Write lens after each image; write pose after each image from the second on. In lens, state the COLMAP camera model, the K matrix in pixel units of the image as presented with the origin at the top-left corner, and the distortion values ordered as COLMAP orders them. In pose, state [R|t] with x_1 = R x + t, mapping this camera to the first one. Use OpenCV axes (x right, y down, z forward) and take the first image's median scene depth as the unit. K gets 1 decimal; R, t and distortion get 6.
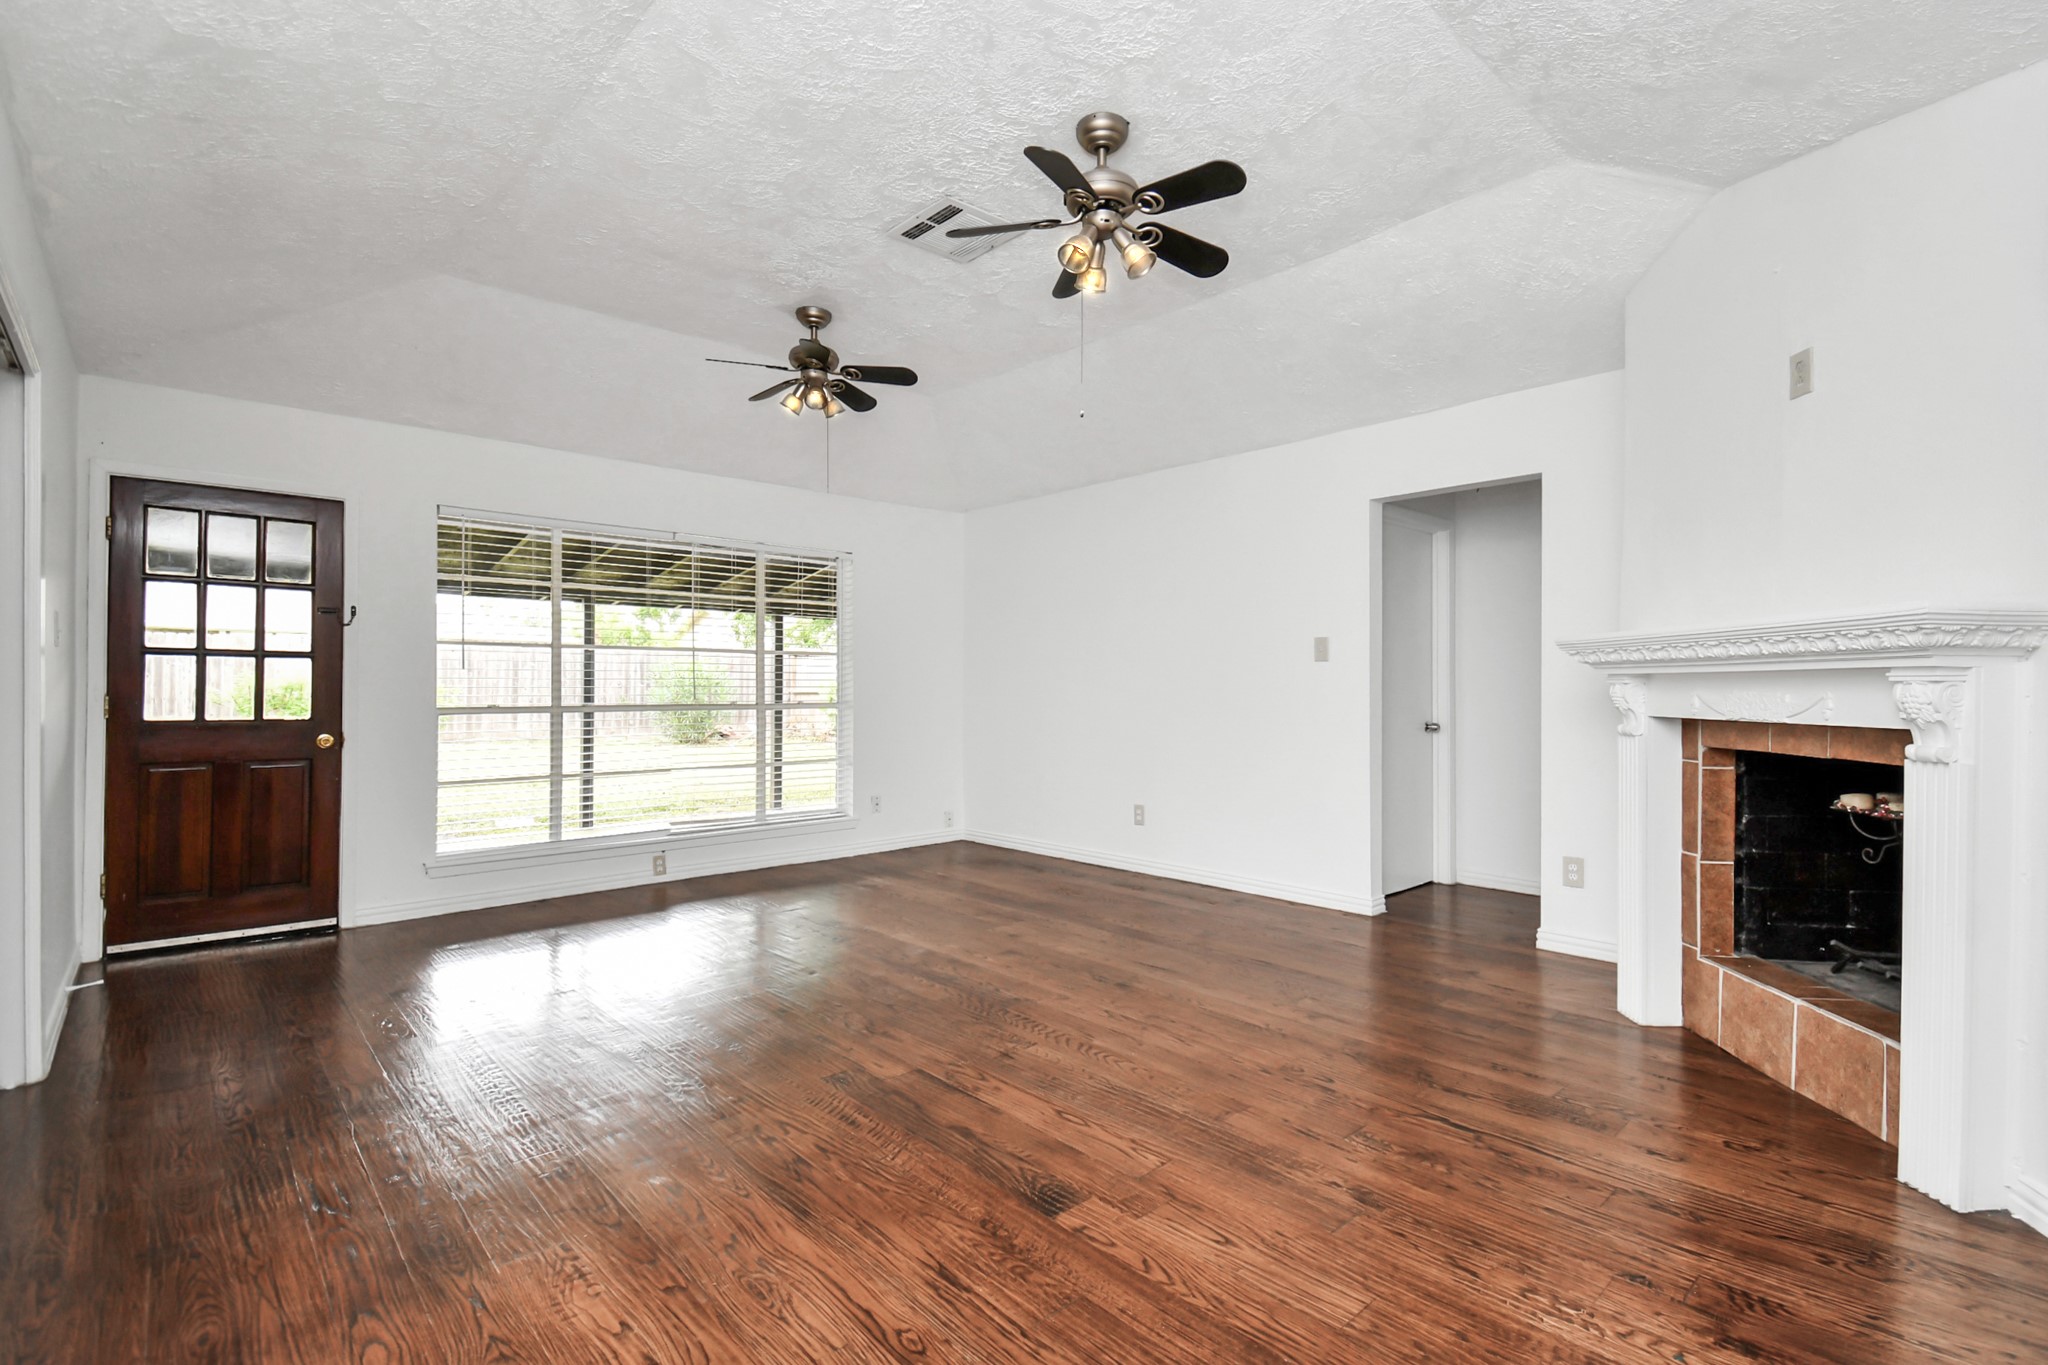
lens RADIAL K [[949.3, 0, 1050.7], [0, 949.3, 680.4], [0, 0, 1]] dist [0.030425, -0.034215]
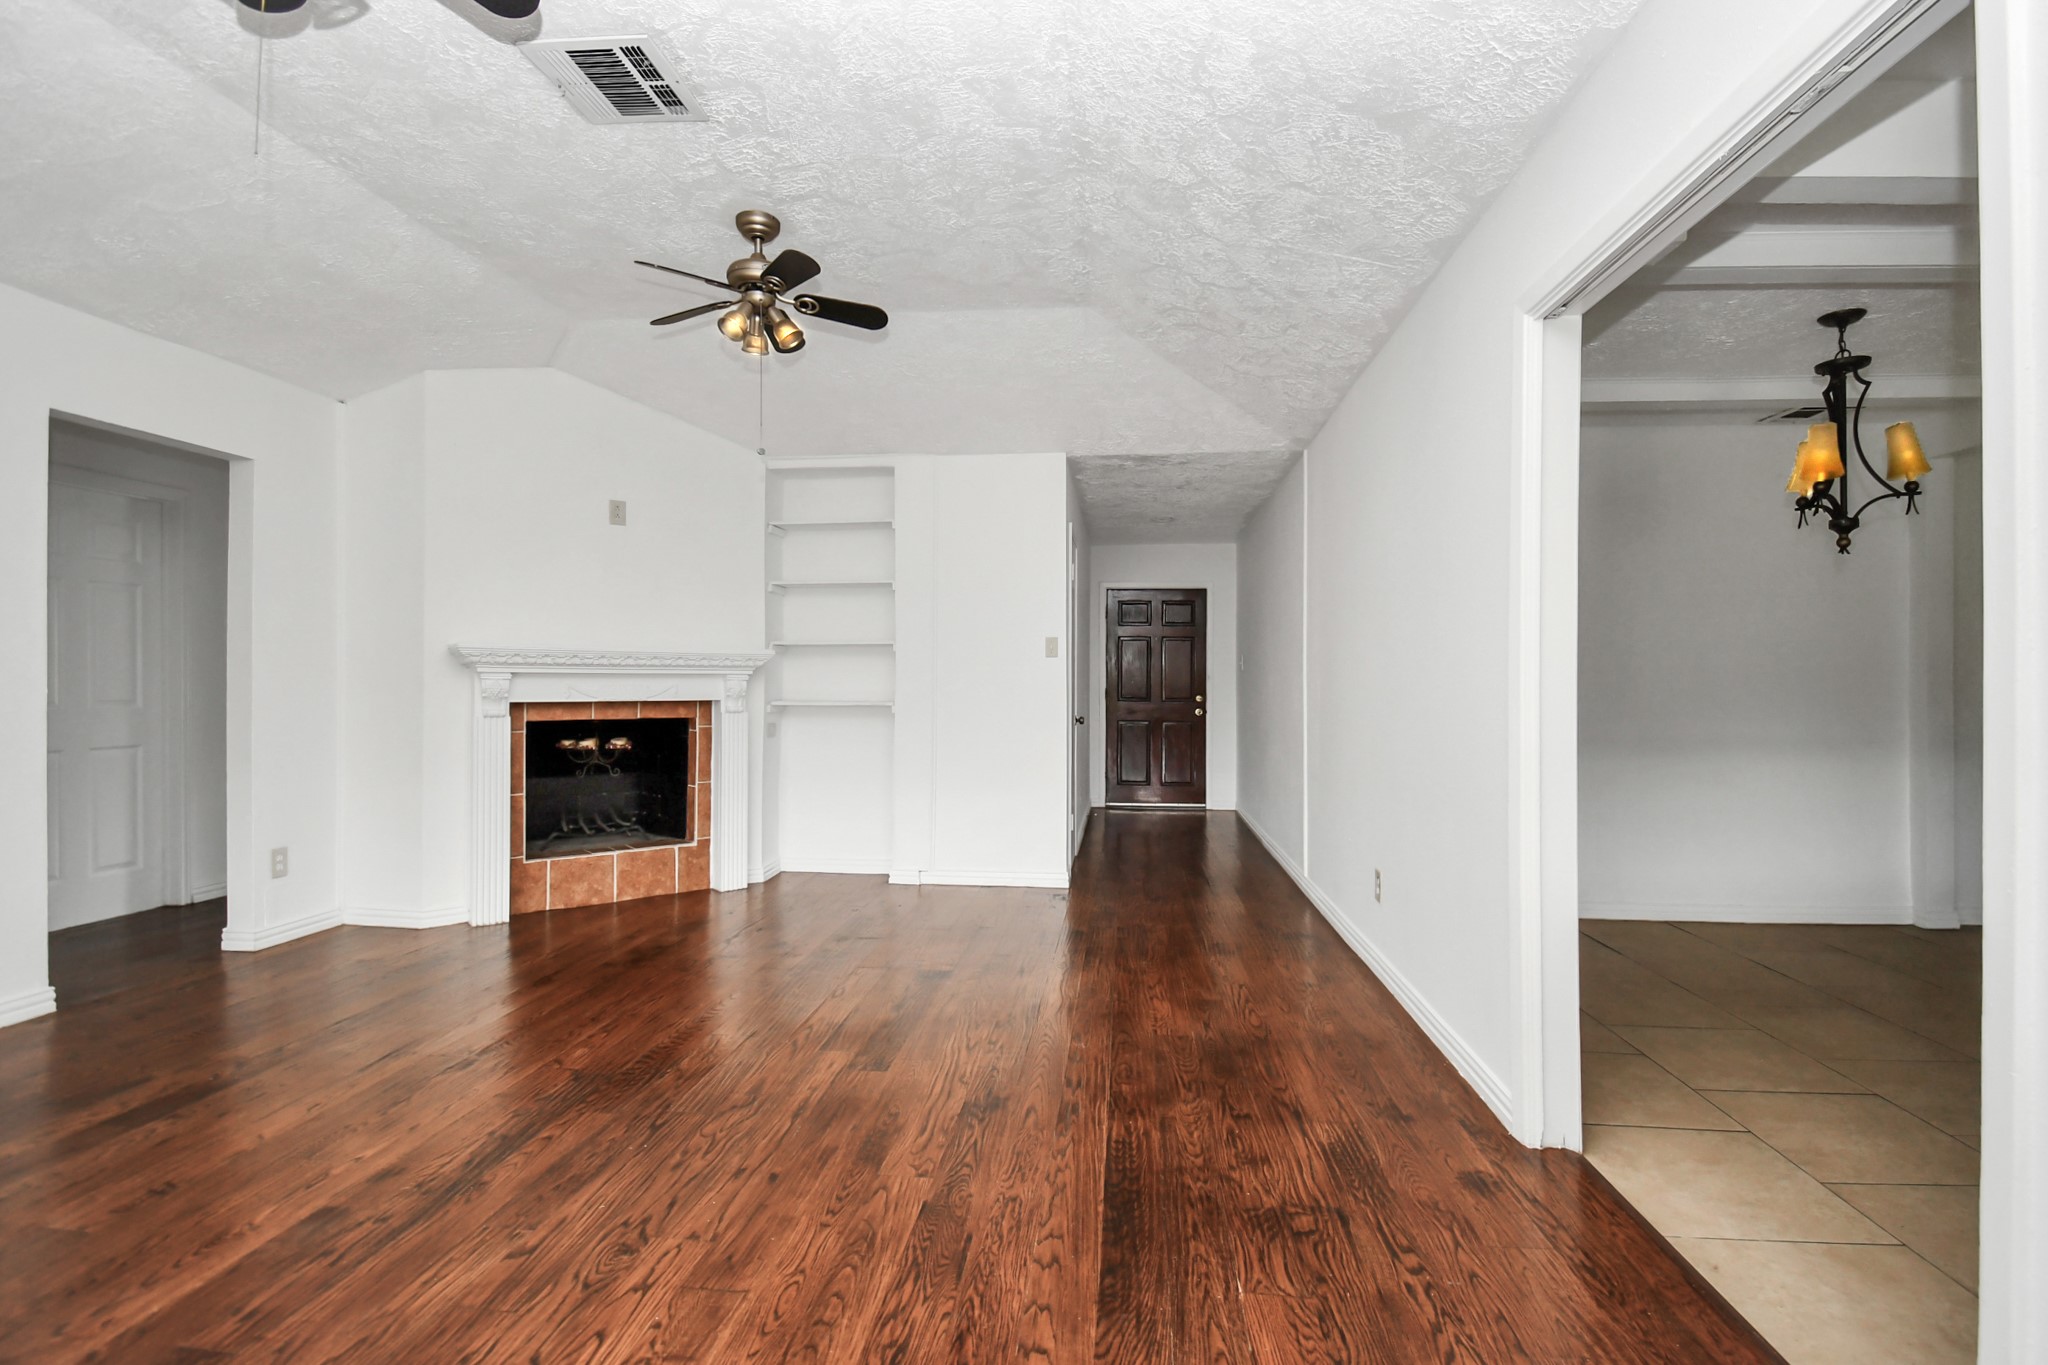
lens RADIAL K [[949.3, 0, 1050.7], [0, 949.3, 680.4], [0, 0, 1]] dist [0.030425, -0.034215]
pose [[-0.665644, -0.001753, 0.746267, -1.037978], [-0.007153, 0.999966, -0.004032, 0.004769], [-0.746235, -0.008022, -0.665634, 1.443113]]
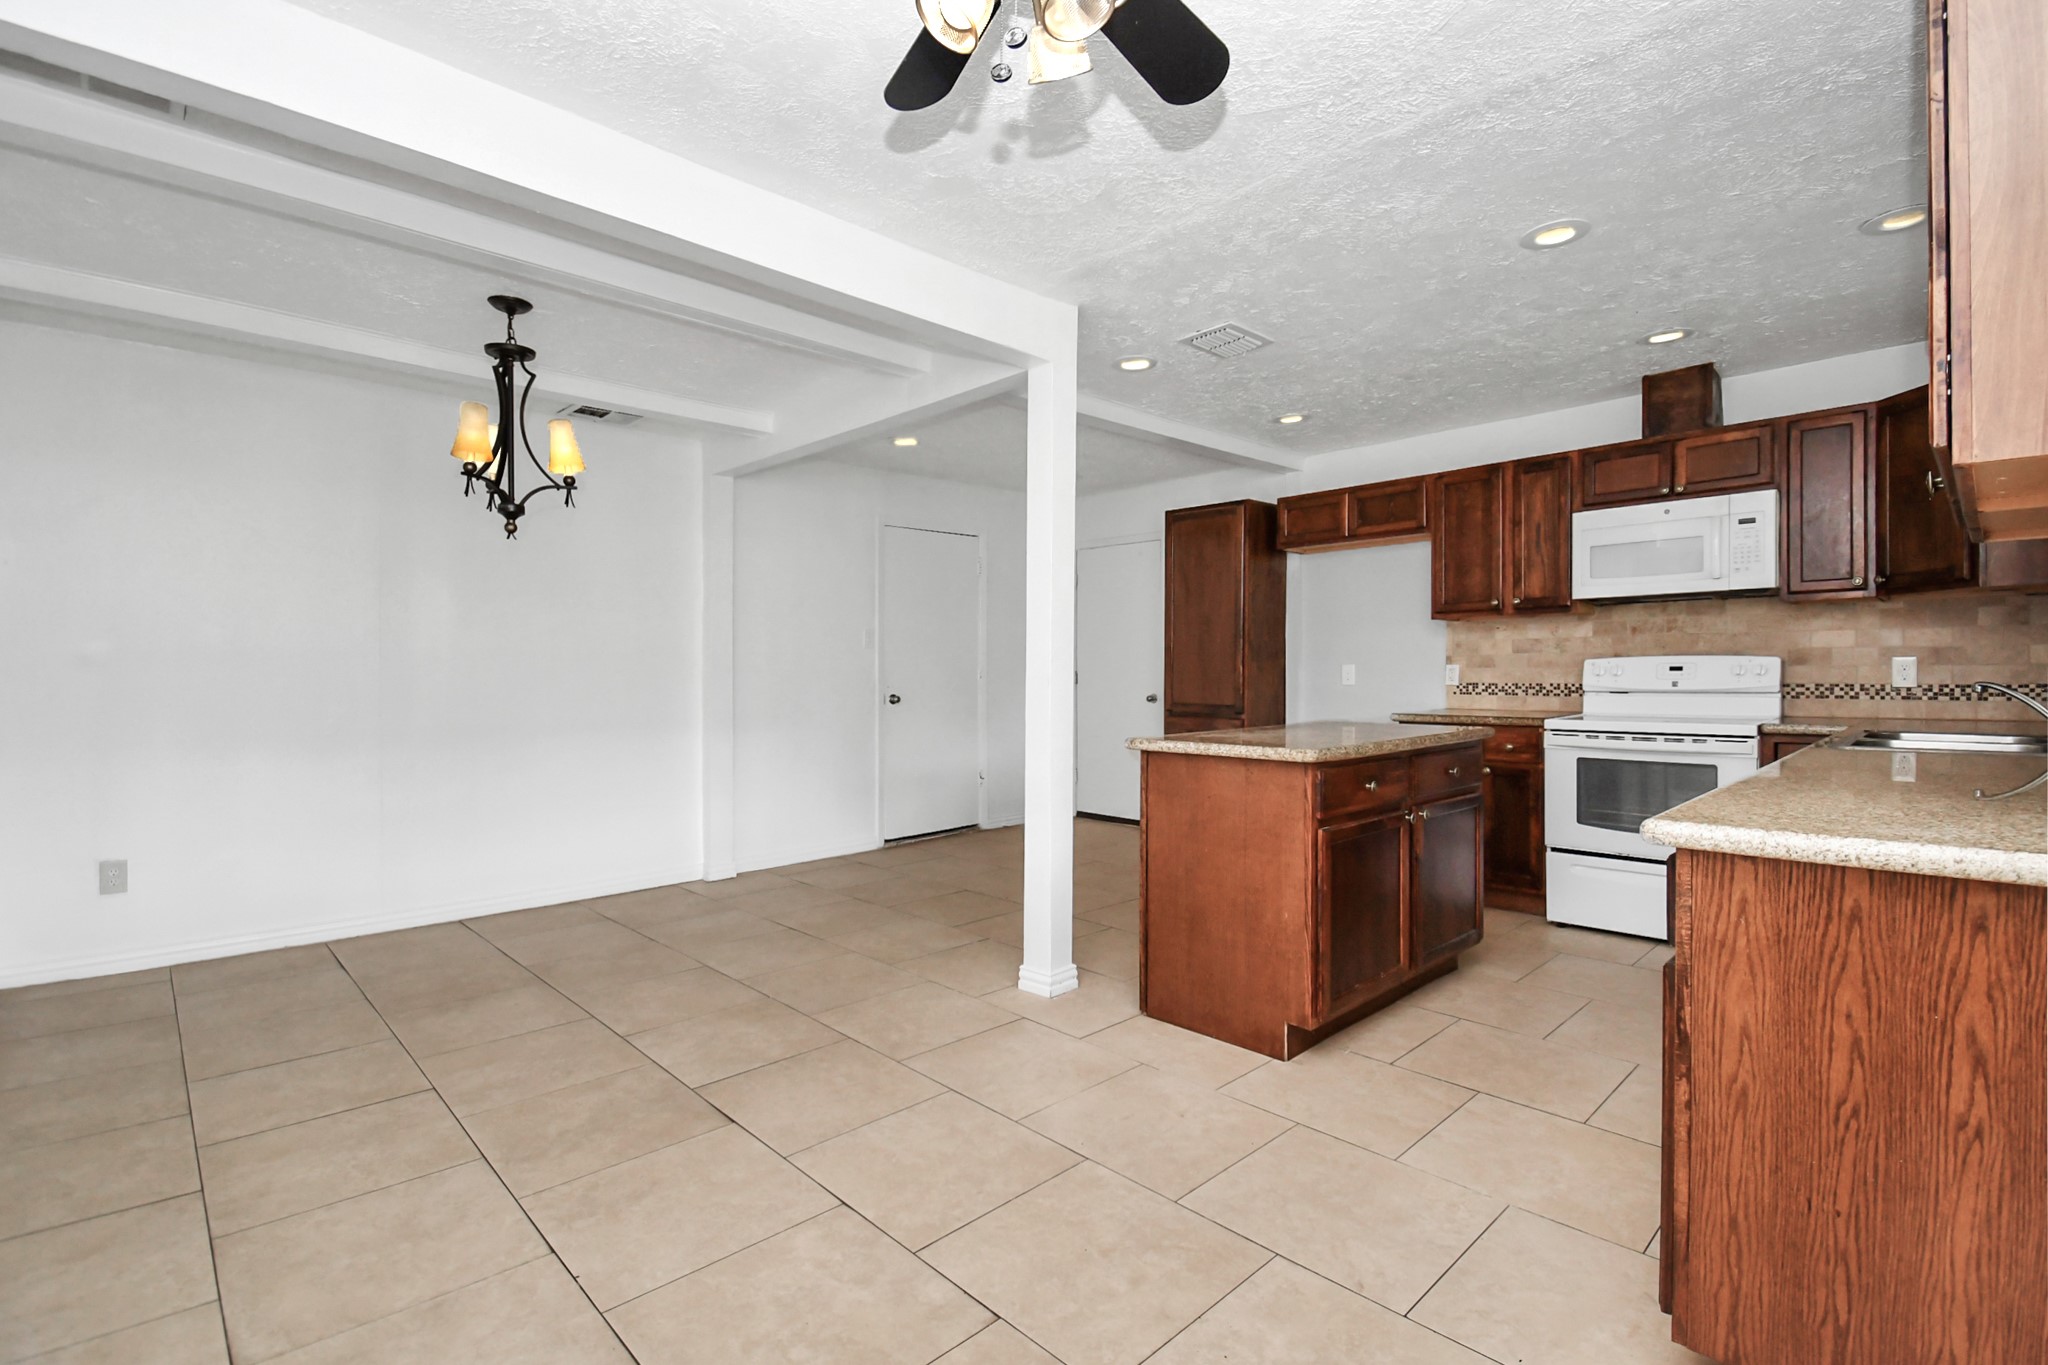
lens RADIAL K [[924.8, 0, 1103.6], [0, 924.8, 719.2], [0, 0, 1]] dist [-0.000607, -0.020803]
pose [[-0.998192, 0.008829, -0.059448, -1.446480], [0.006129, 0.998948, 0.045446, 0.011172], [0.059786, 0.045000, -0.997196, 1.144121]]
